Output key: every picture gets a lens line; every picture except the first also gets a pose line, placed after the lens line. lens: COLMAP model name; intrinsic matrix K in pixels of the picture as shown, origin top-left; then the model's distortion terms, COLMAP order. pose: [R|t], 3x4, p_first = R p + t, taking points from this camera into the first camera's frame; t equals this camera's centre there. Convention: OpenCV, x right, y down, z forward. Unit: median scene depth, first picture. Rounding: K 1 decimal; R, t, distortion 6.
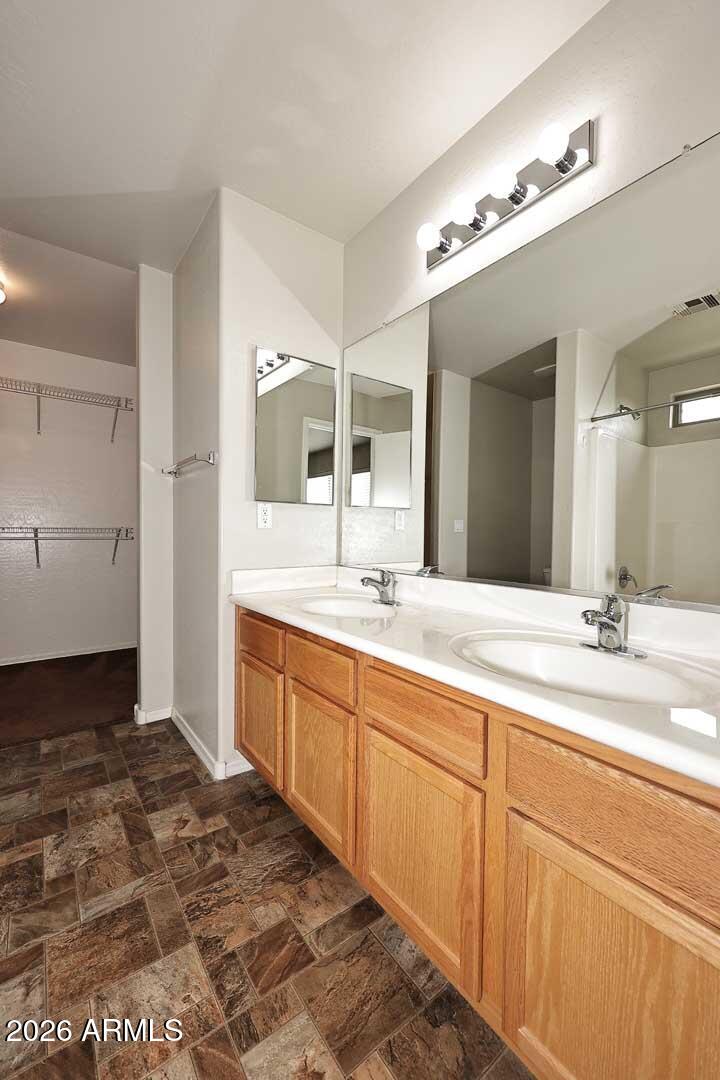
lens RADIAL K [[433.9, 0, 359.7], [0, 433.9, 542.7], [0, 0, 1]] dist [-0.000794, 0.000515]
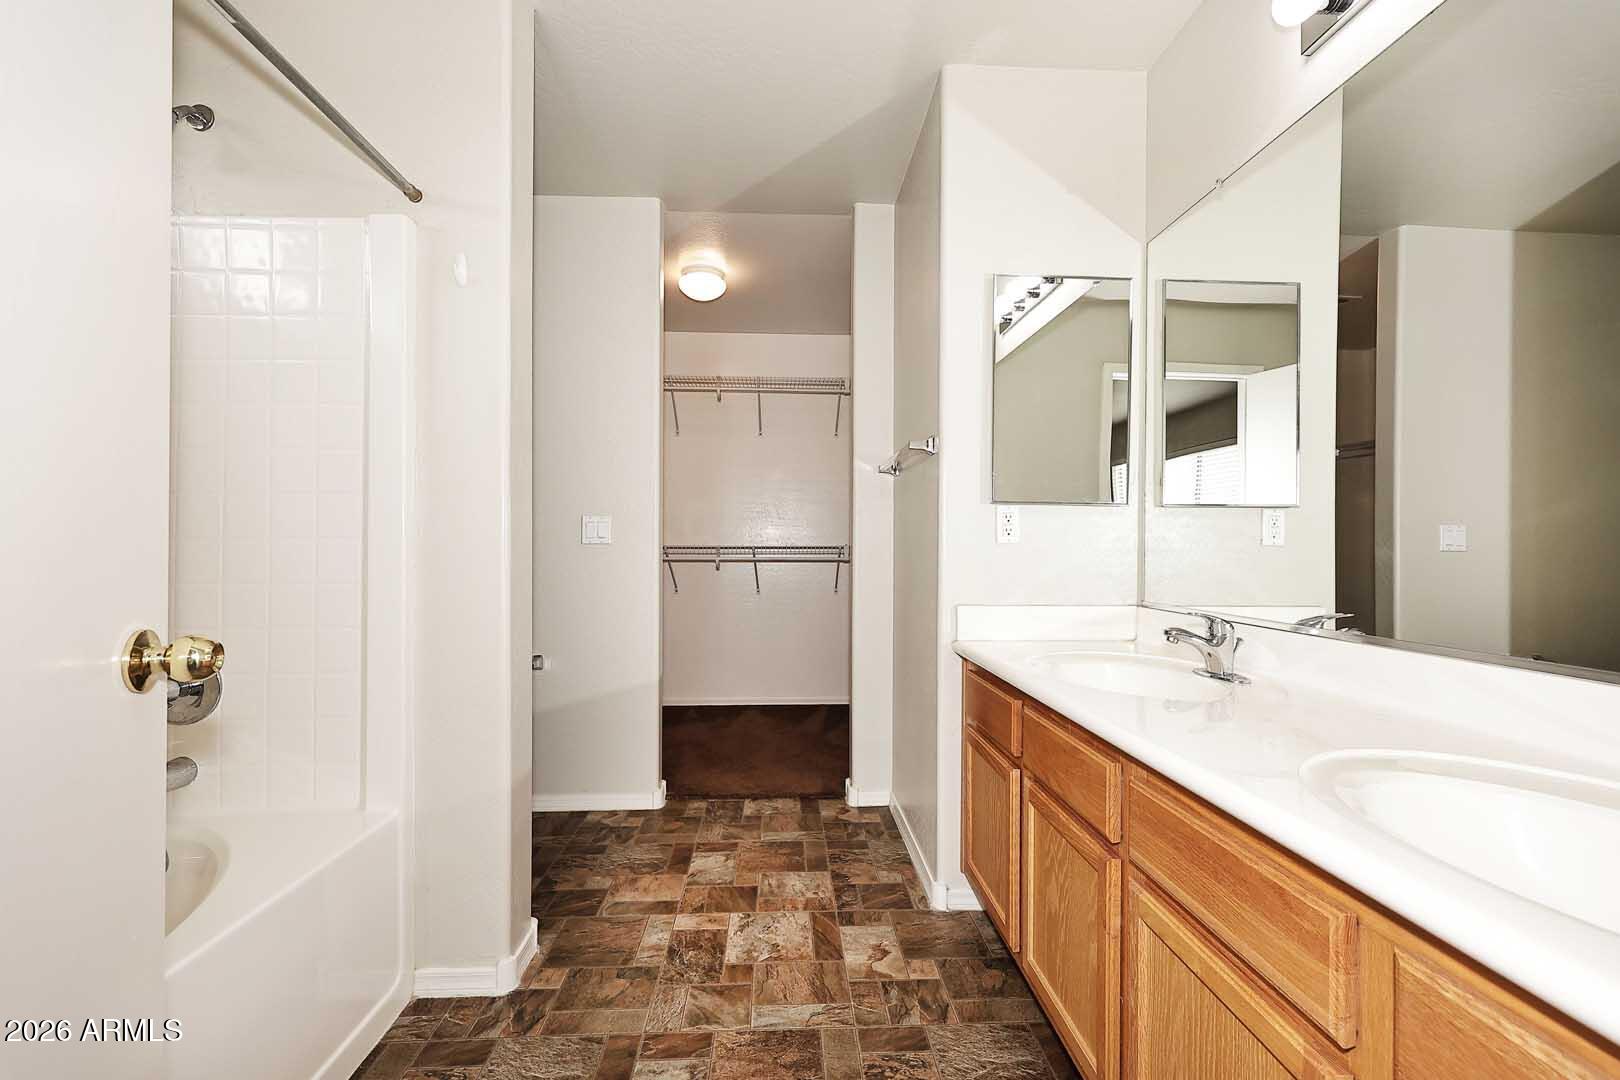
lens RADIAL K [[650.9, 0, 809.6], [0, 650.9, 546.6], [0, 0, 1]] dist [-0.000794, 0.000515]
pose [[0.827955, -0.006592, -0.560755, 0.096853], [-0.011722, 0.999509, -0.029057, 0.003128], [0.560672, 0.030631, 0.827471, 0.014957]]
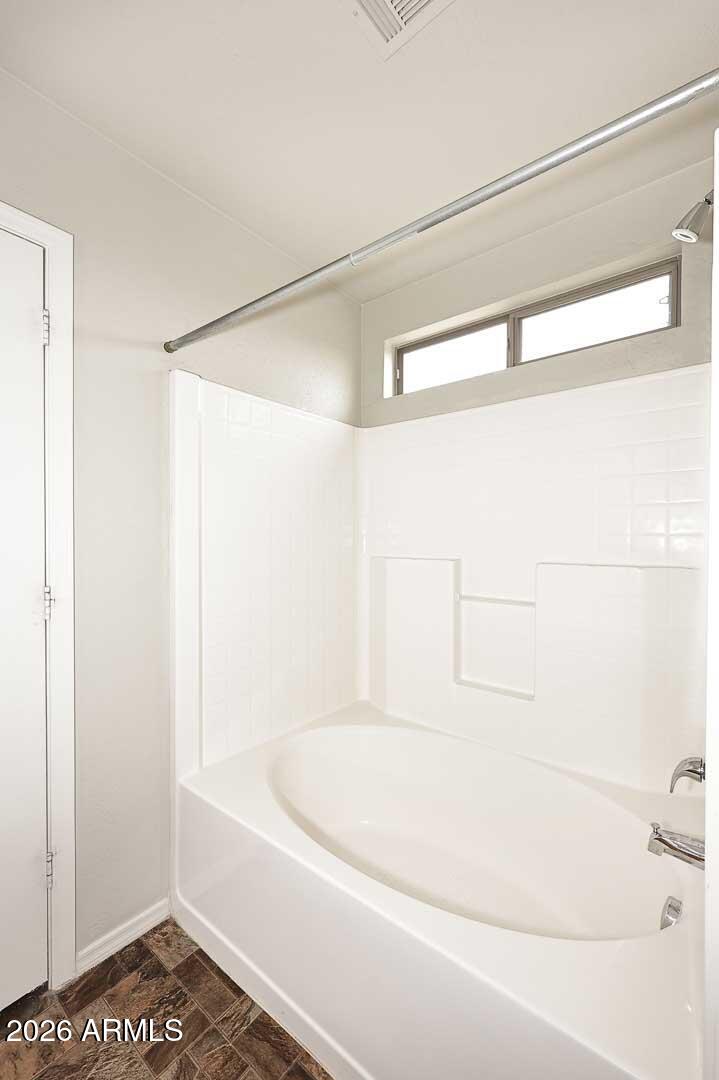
lens RADIAL K [[433.9, 0, 360.5], [0, 433.9, 540.0], [0, 0, 1]] dist [-0.000794, 0.000515]
pose [[-0.964896, -0.008302, -0.262501, -0.366294], [-0.014935, 0.999617, 0.023284, -0.163960], [0.262208, 0.026387, -0.964651, 1.447283]]
